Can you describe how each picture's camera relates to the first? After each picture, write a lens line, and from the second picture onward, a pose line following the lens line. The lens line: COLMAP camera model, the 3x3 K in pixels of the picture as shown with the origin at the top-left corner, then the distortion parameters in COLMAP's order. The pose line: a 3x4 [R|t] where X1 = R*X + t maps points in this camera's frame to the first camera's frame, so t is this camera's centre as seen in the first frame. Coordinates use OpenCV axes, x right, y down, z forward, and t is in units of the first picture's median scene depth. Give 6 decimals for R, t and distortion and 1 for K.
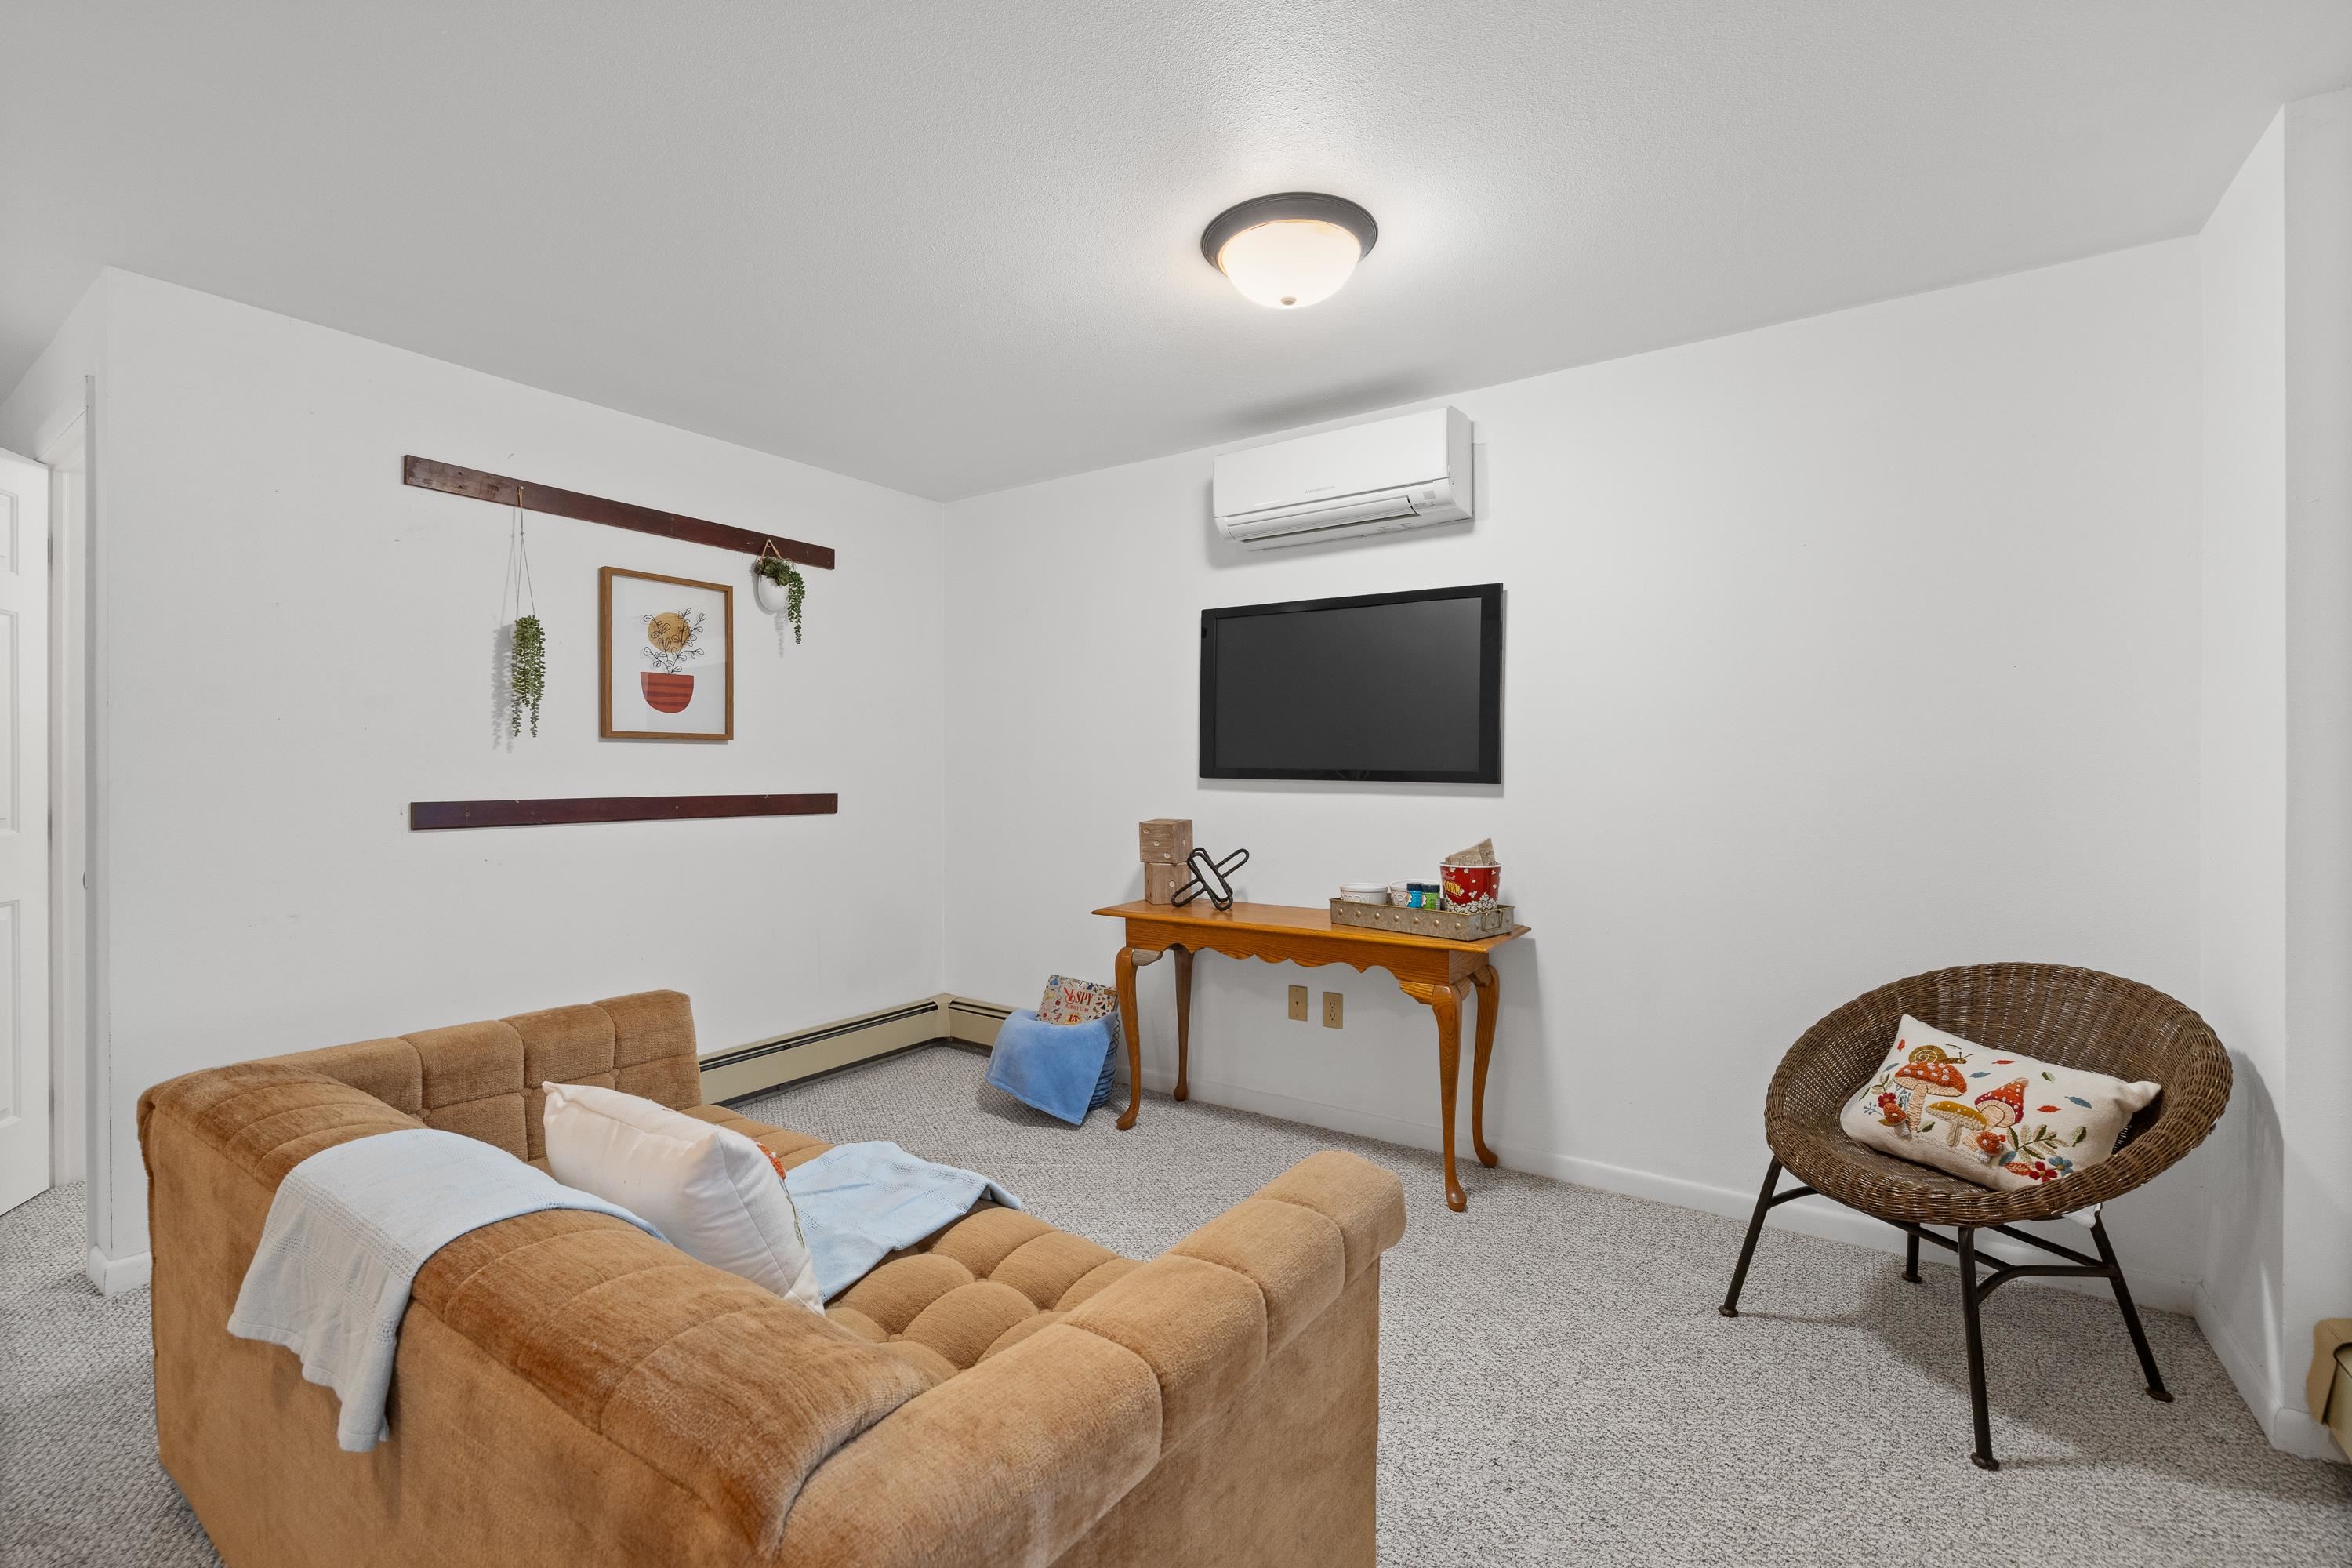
lens RADIAL K [[1008.8, 0, 1166.3], [0, 1008.8, 775.4], [0, 0, 1]] dist [-0.004161, 0.000467]
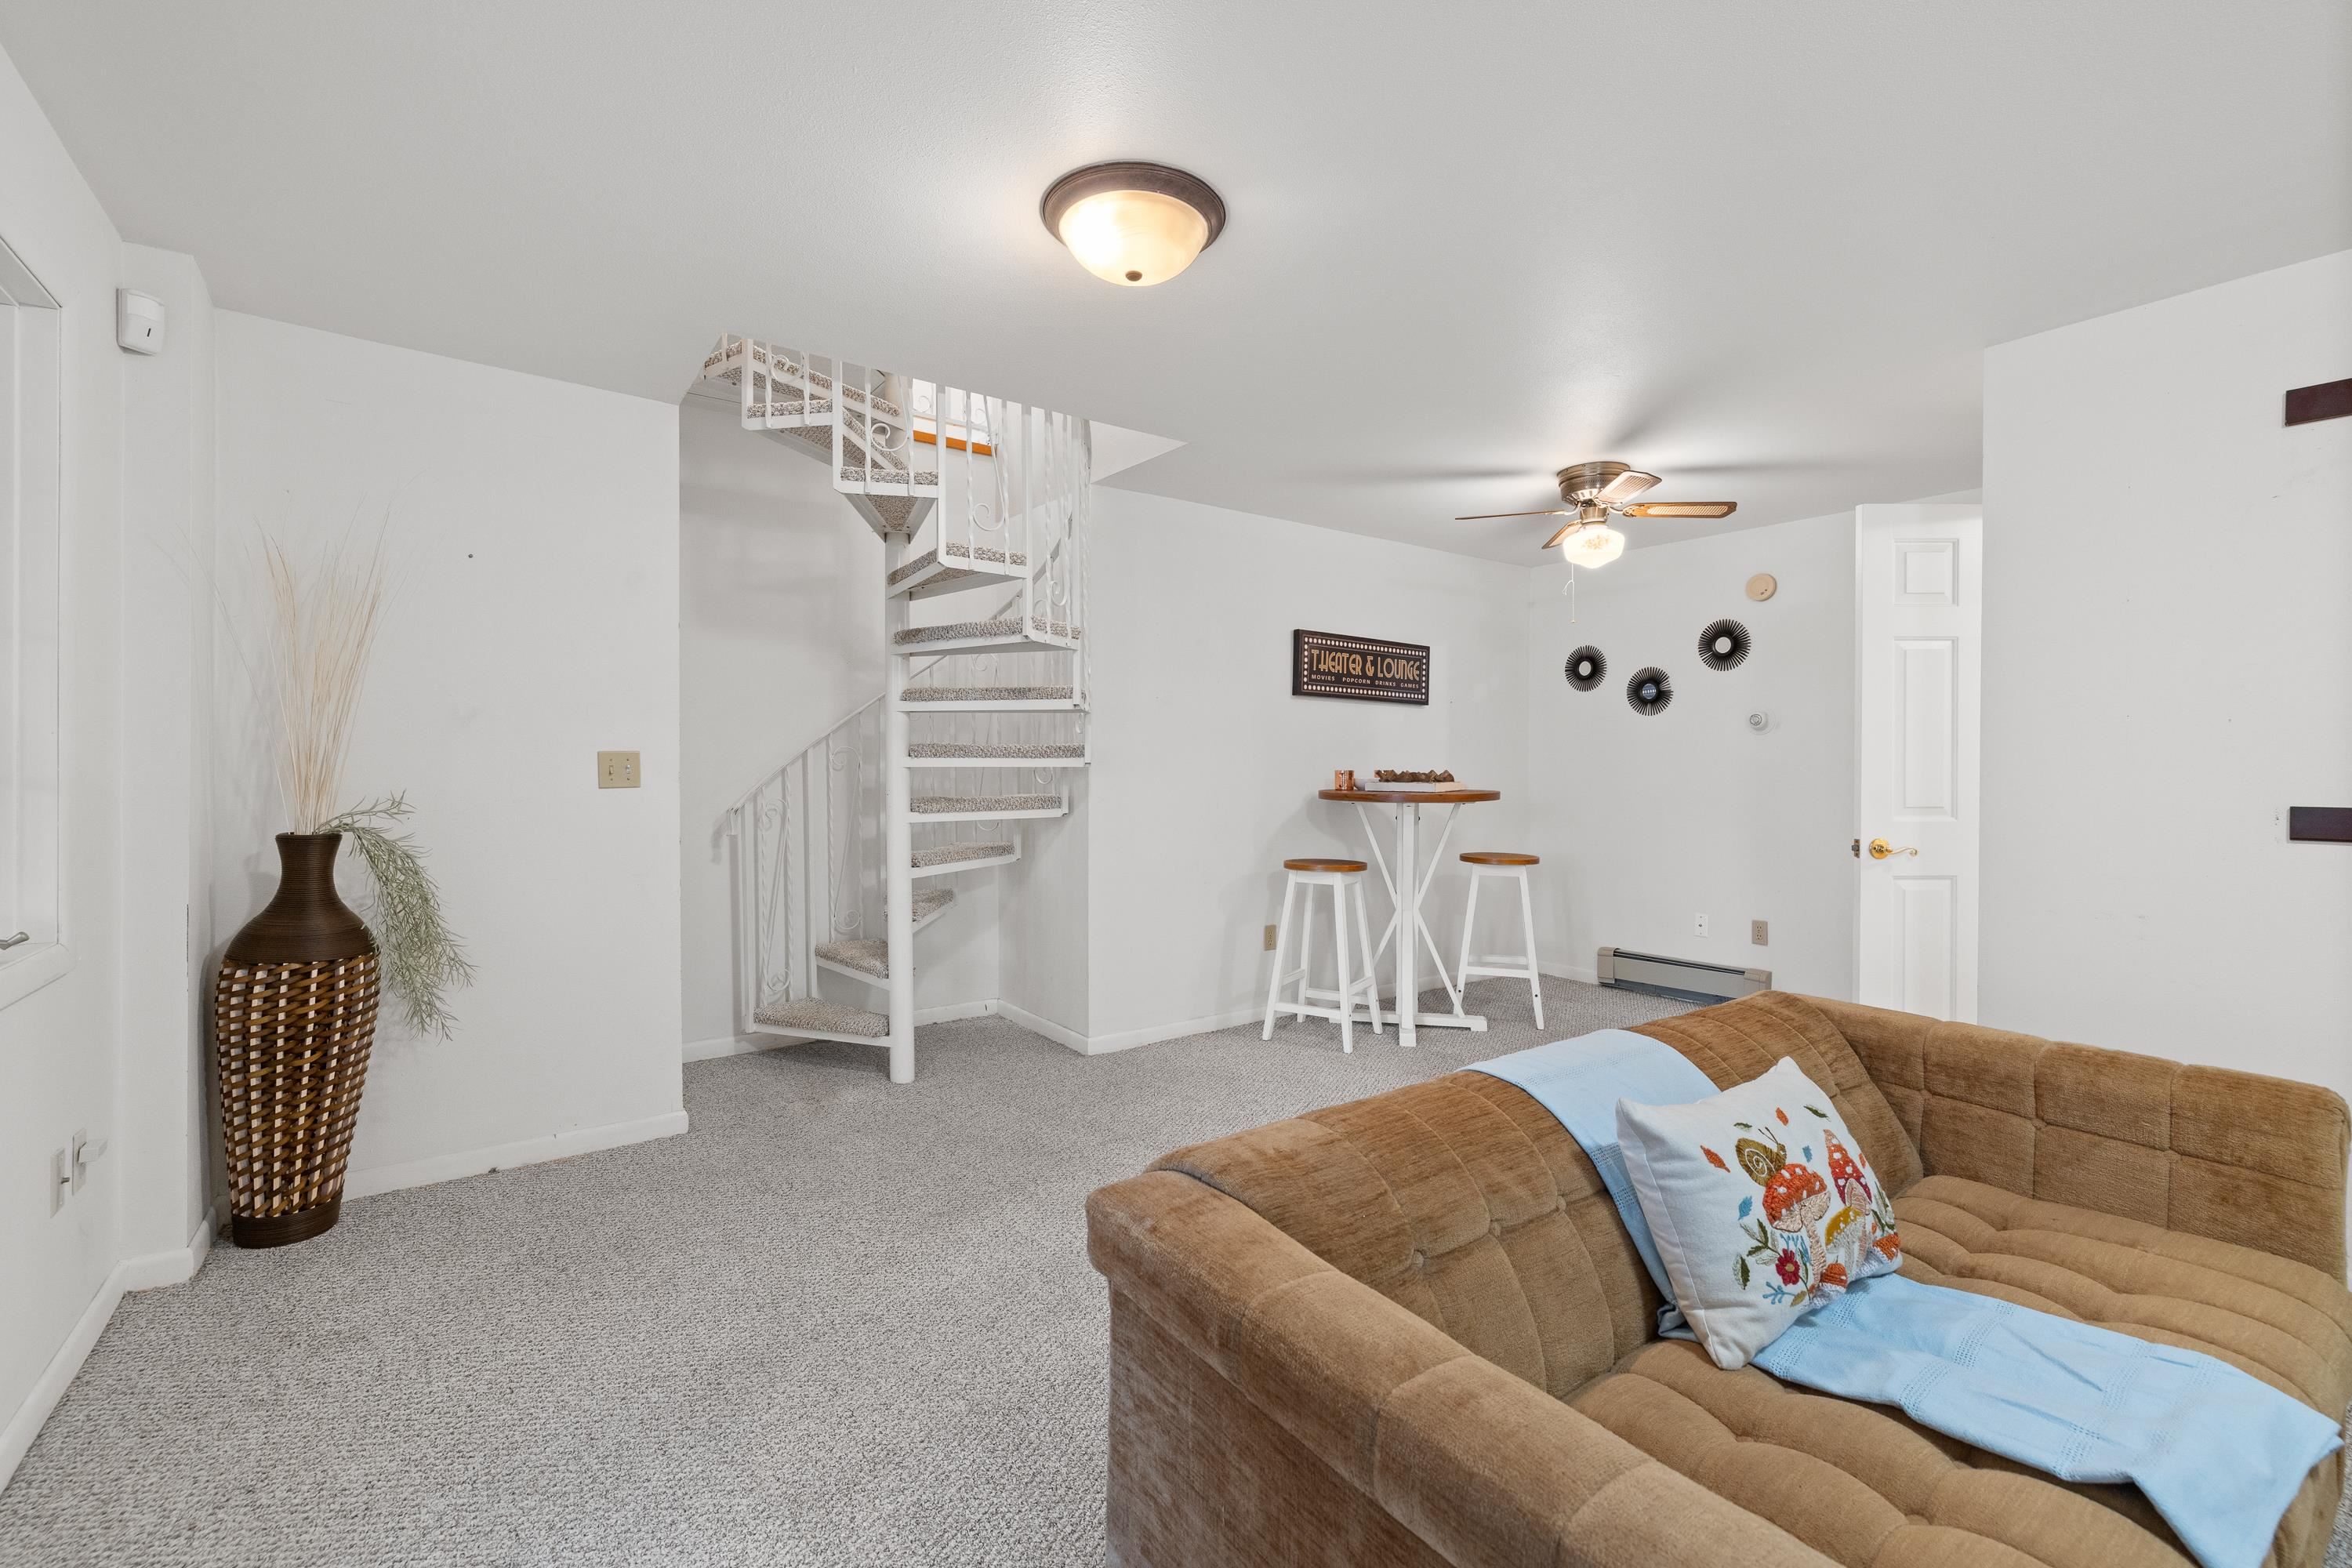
lens RADIAL K [[1008.8, 0, 1167.2], [0, 1008.8, 789.7], [0, 0, 1]] dist [-0.004161, 0.000467]
pose [[-0.332406, 0.001085, -0.943136, 0.475935], [-0.007652, 0.999963, 0.003848, 0.024952], [0.943105, 0.008496, -0.332385, 0.609720]]
